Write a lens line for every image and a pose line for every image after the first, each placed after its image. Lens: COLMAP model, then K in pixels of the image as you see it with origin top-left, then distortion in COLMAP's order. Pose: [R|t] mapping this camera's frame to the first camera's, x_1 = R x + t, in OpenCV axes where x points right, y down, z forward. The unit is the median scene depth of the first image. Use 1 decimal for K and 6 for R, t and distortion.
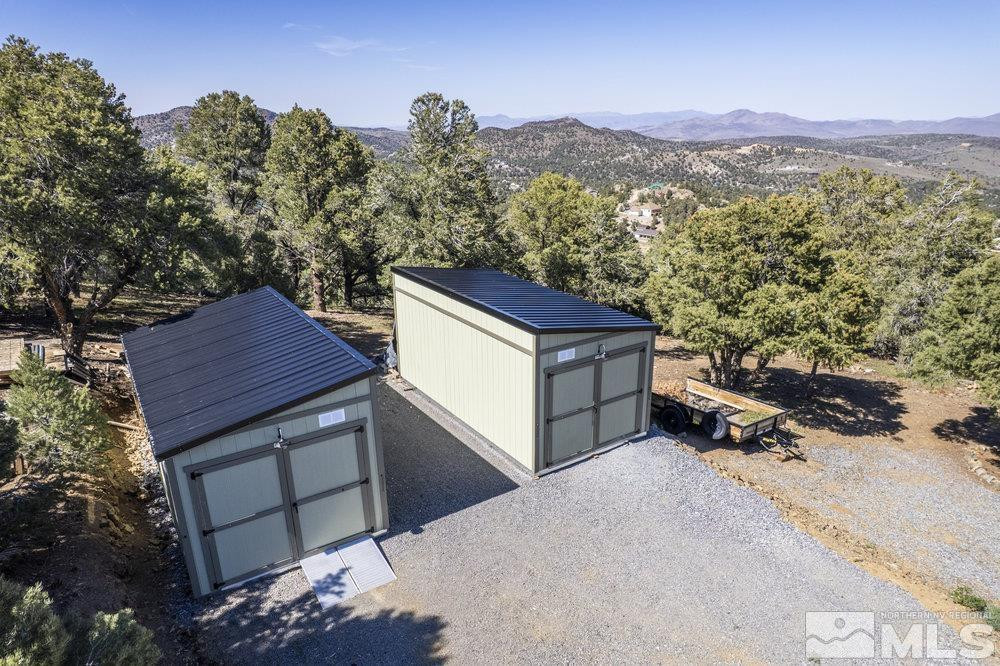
lens RADIAL K [[516.5, 0, 500.0], [0, 516.5, 333.0], [0, 0, 1]] dist [-0.005106, 0.000728]
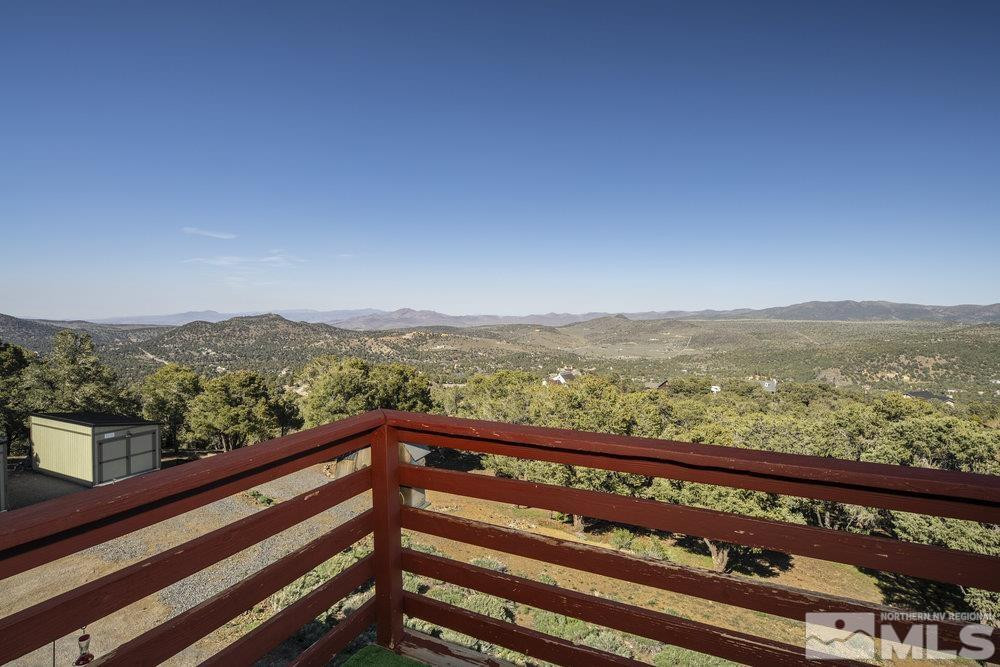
lens RADIAL K [[491.9, 0, 495.9], [0, 491.9, 343.0], [0, 0, 1]] dist [-0.001525, -0.000358]
pose [[0.891973, -0.026152, 0.451331, 0.084660], [0.165946, 0.947577, -0.273056, 0.066785], [-0.420530, 0.318455, 0.849553, -0.227066]]
